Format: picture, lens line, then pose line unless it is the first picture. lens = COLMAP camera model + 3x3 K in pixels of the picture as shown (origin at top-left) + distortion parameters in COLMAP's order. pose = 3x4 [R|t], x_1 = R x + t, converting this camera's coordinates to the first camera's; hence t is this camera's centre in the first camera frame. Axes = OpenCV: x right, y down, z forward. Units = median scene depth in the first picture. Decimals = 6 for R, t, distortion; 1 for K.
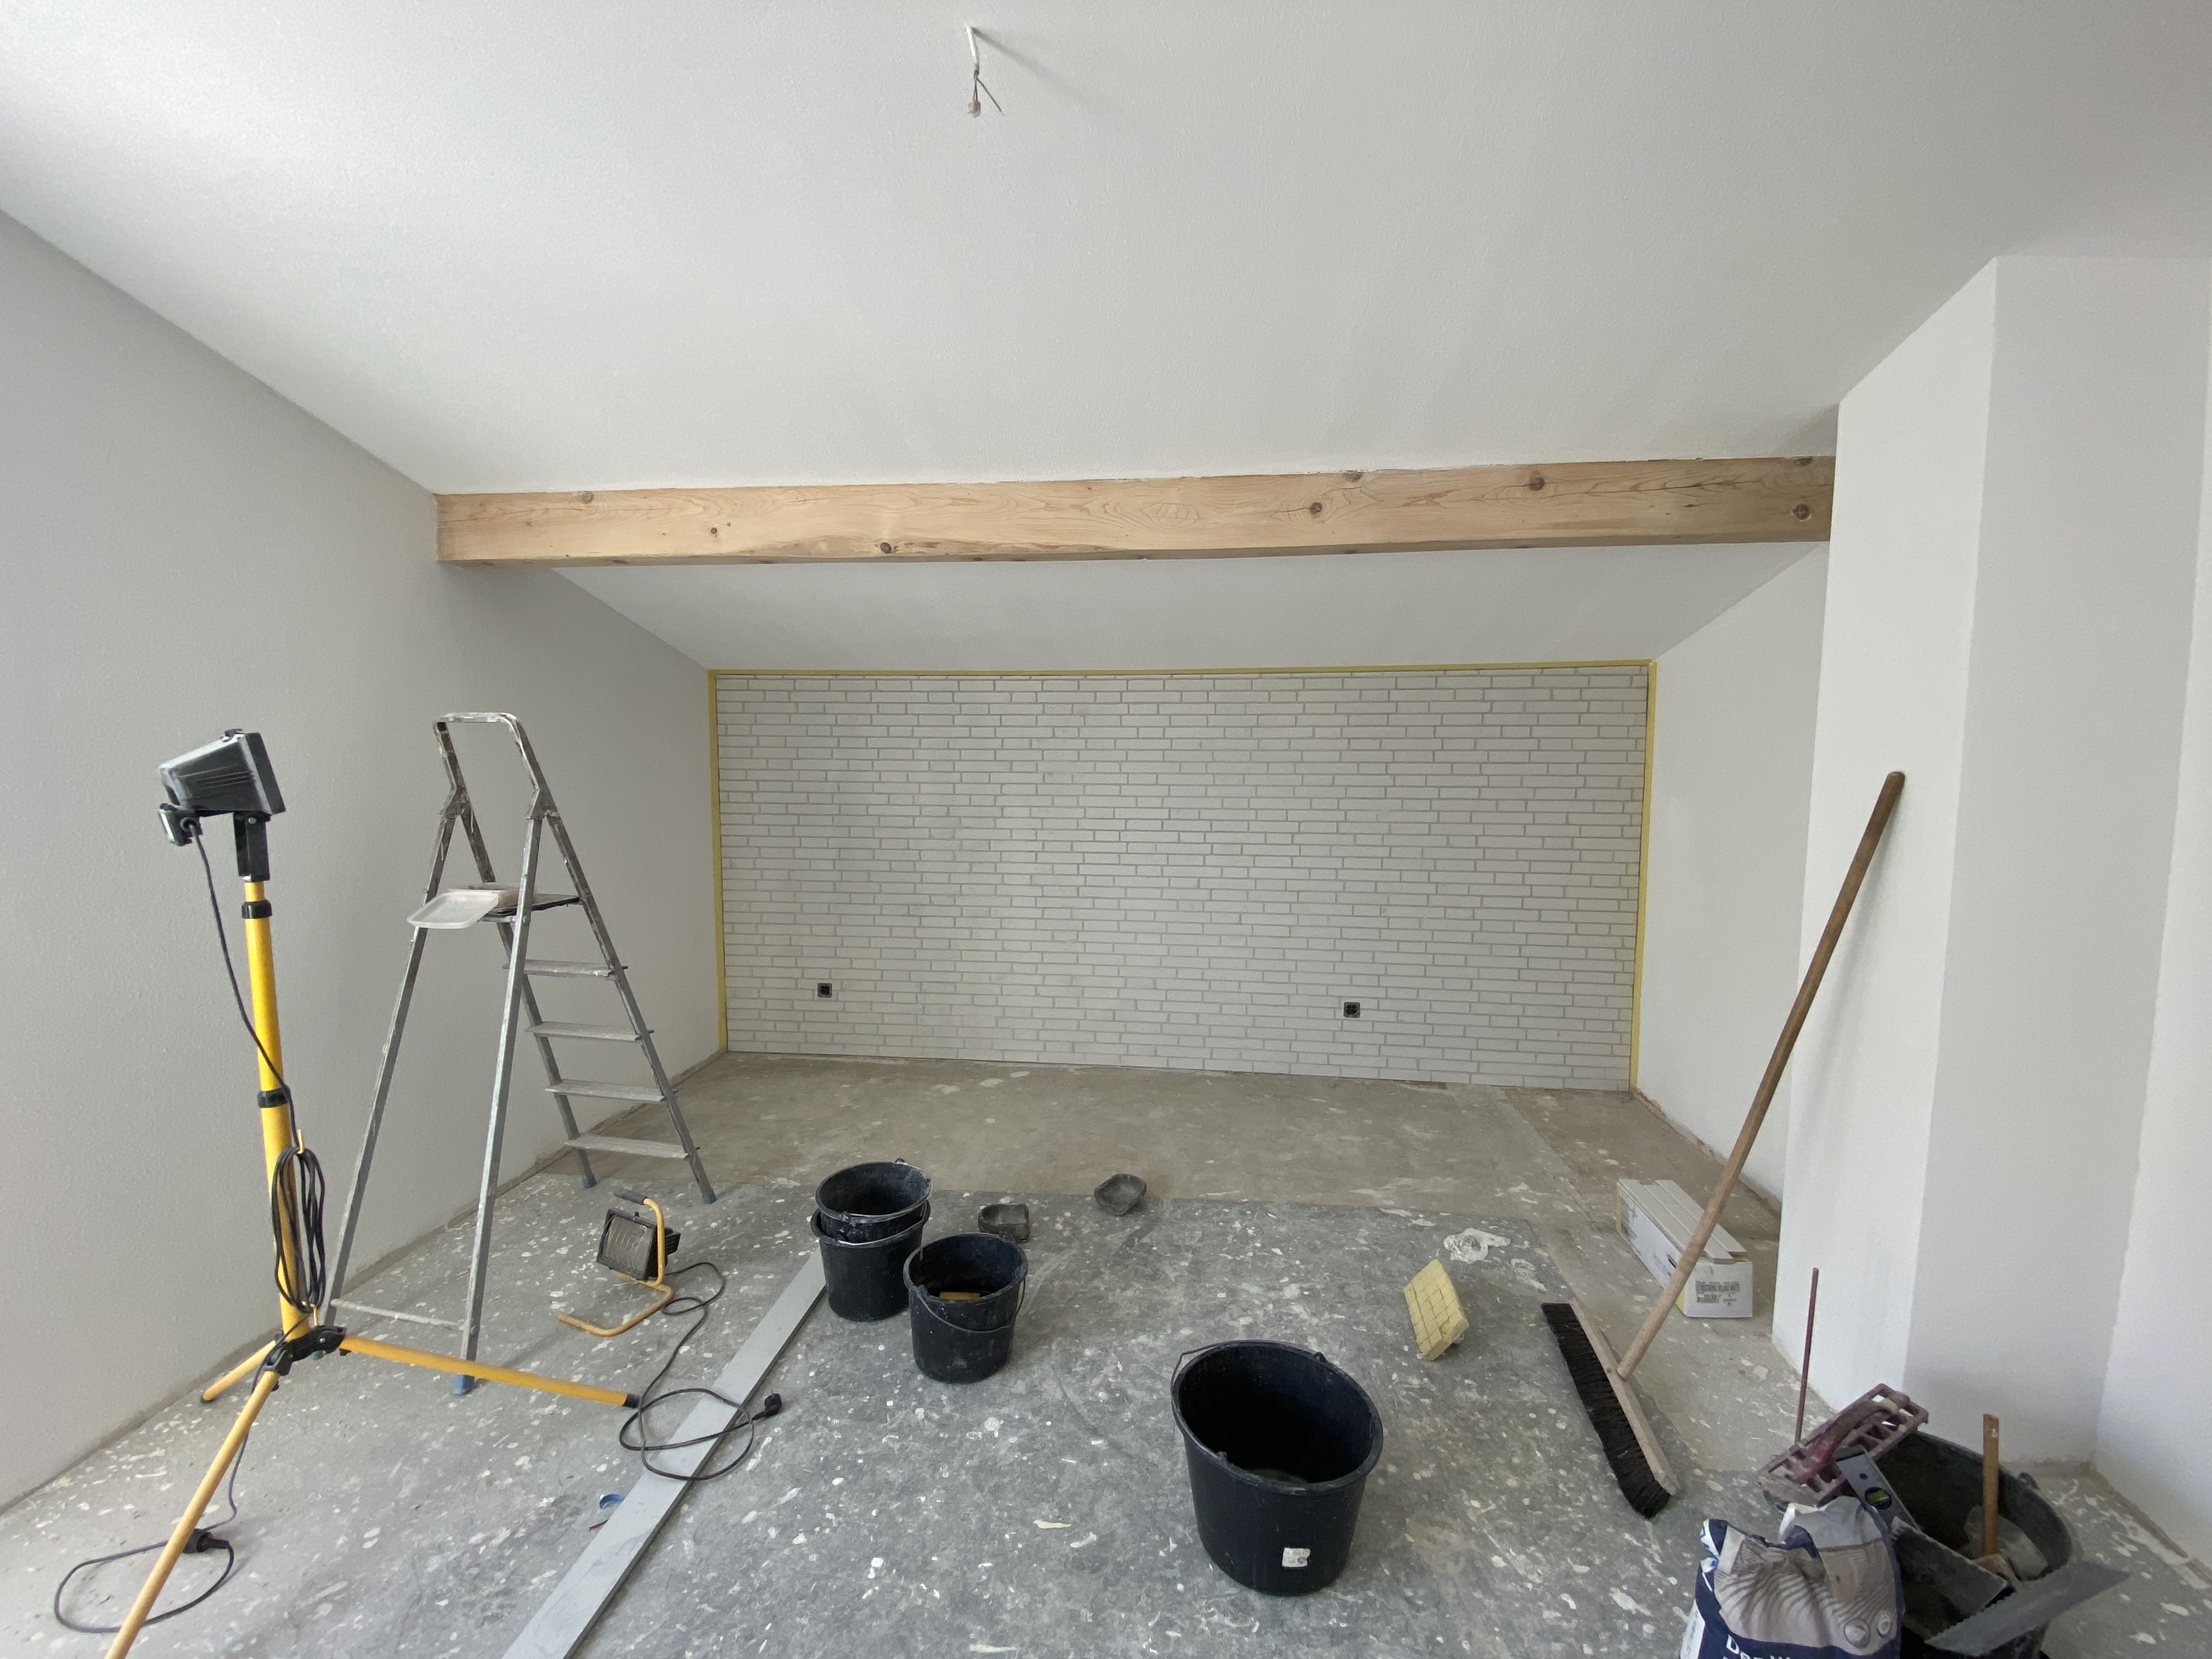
lens RADIAL K [[888.7, 0, 1120.7], [0, 888.7, 830.5], [0, 0, 1]] dist [0.014922, -0.022642]
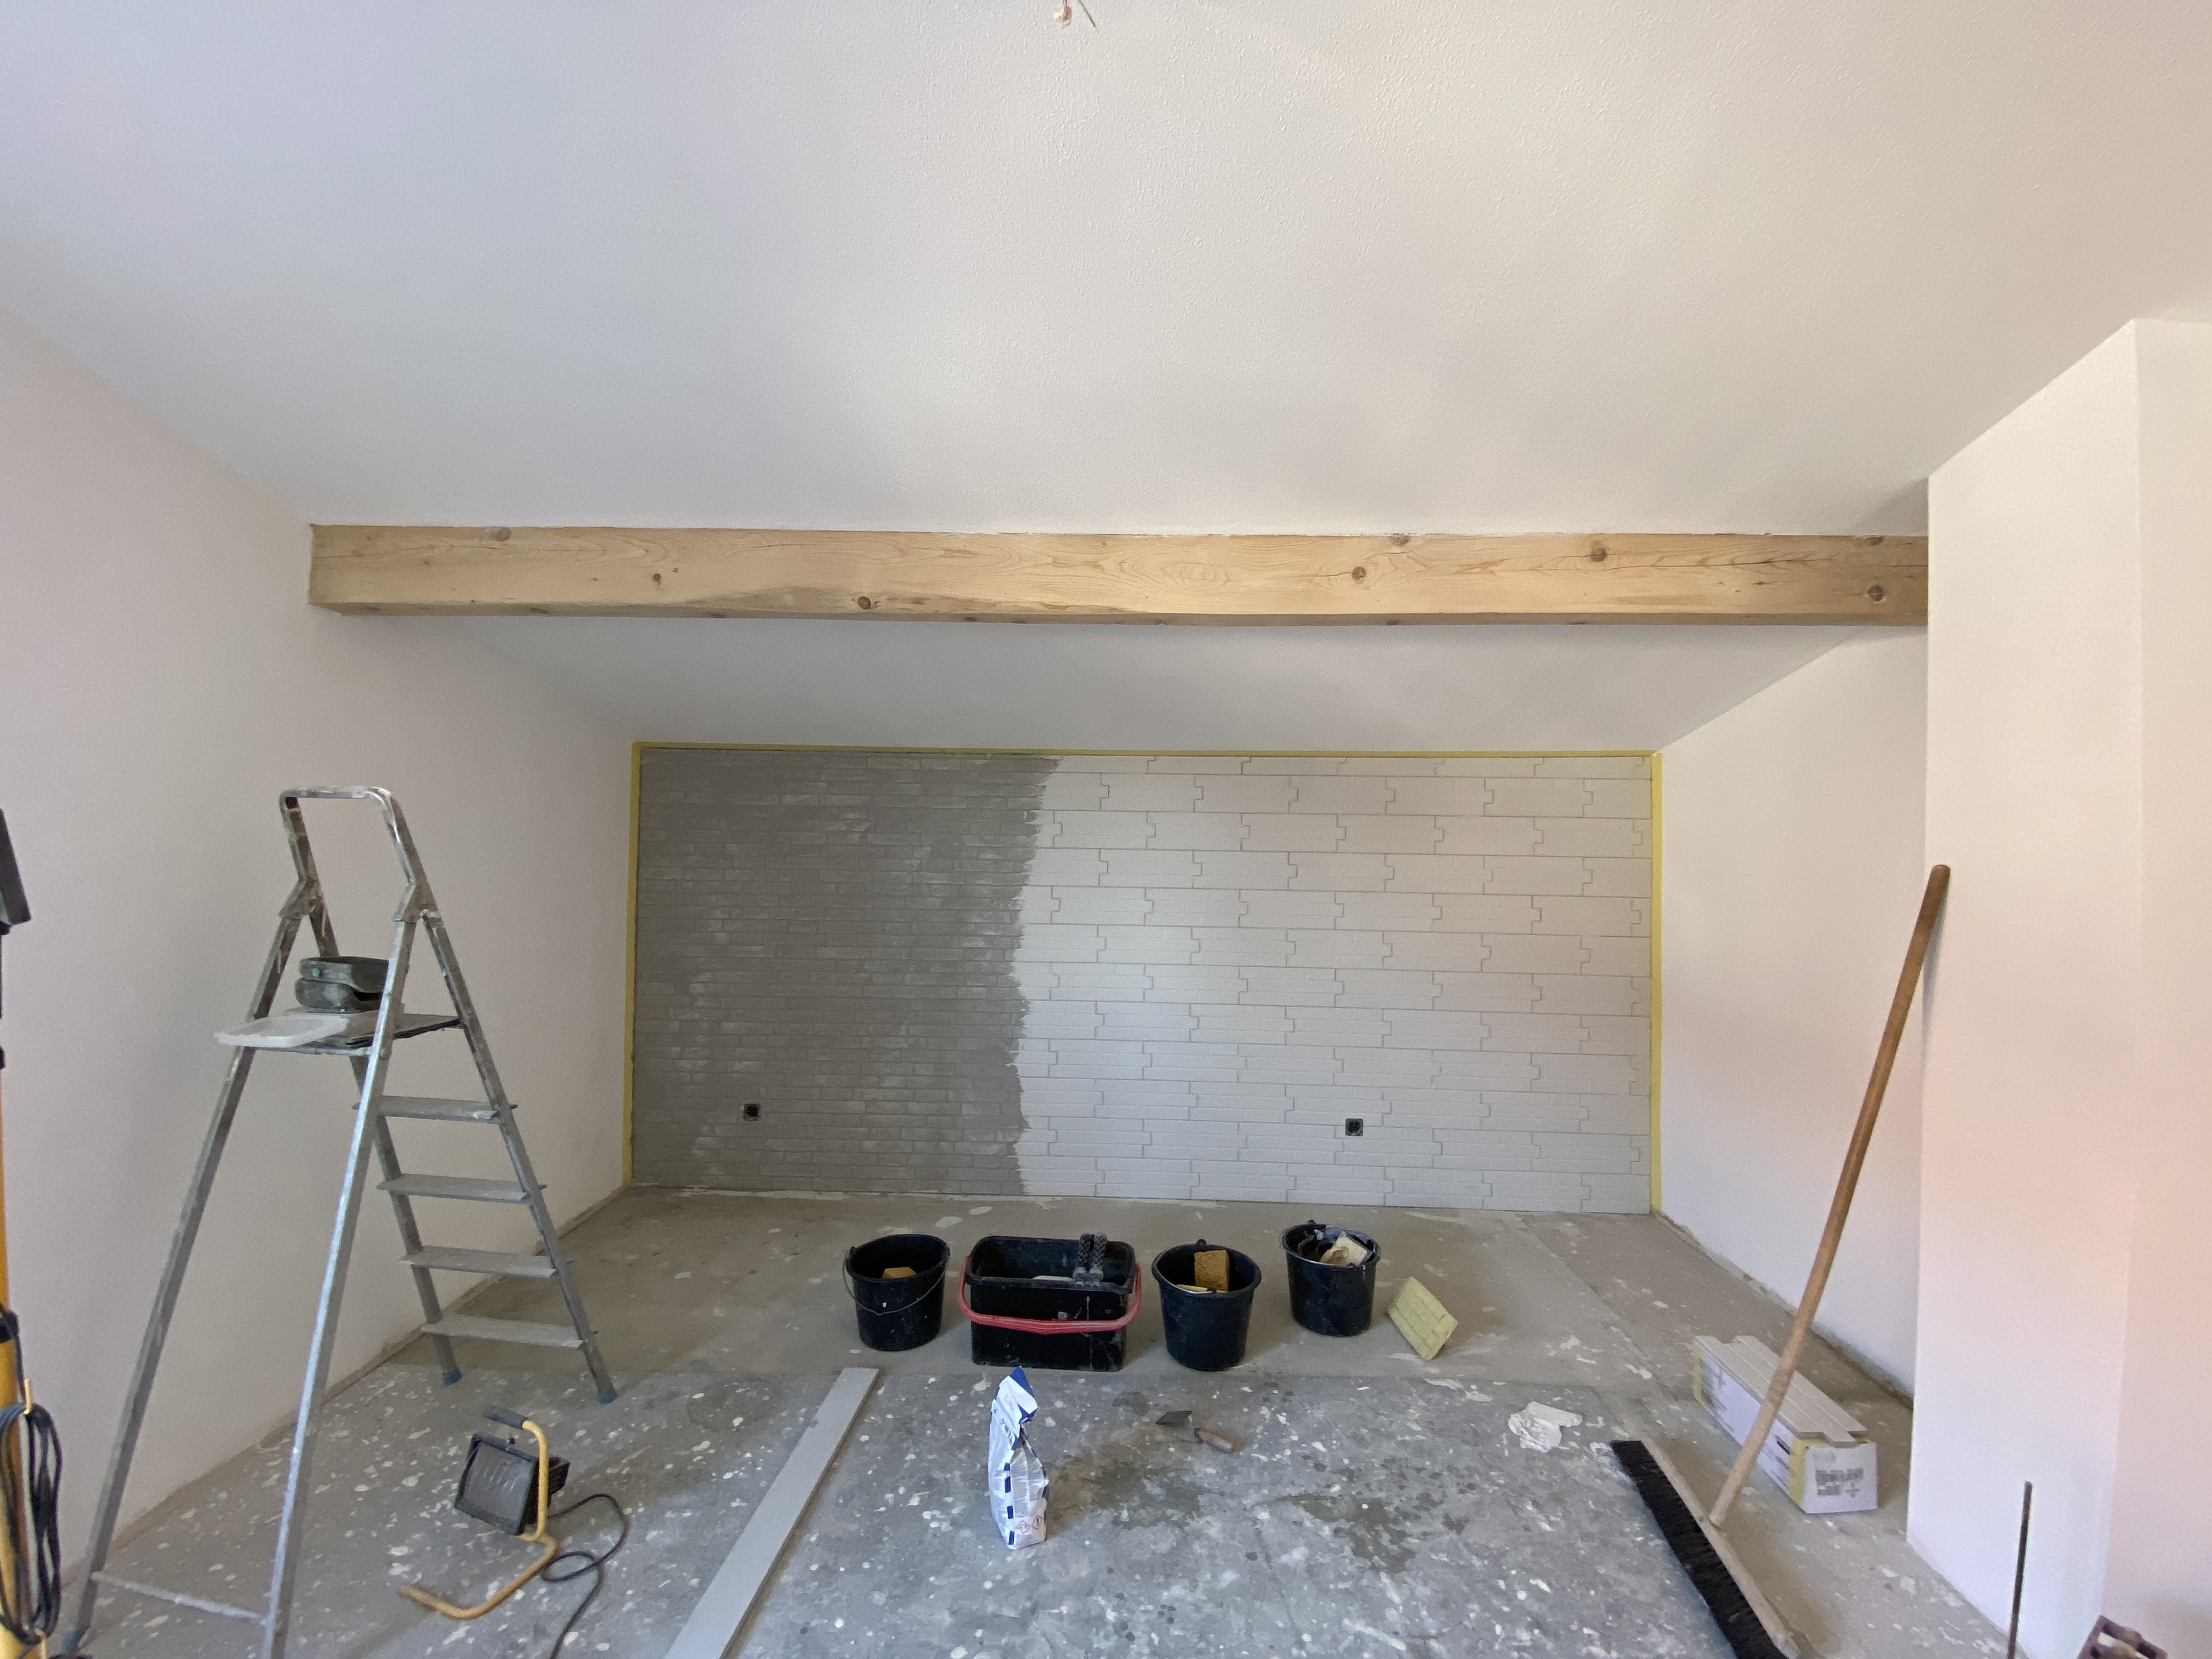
lens RADIAL K [[880.1, 0, 1108.7], [0, 880.1, 834.2], [0, 0, 1]] dist [0.011773, -0.016622]
pose [[0.996927, 0.011082, 0.077545, -0.095273], [-0.004139, 0.996011, -0.089135, -0.021468], [-0.078223, 0.088540, 0.992996, 0.163400]]
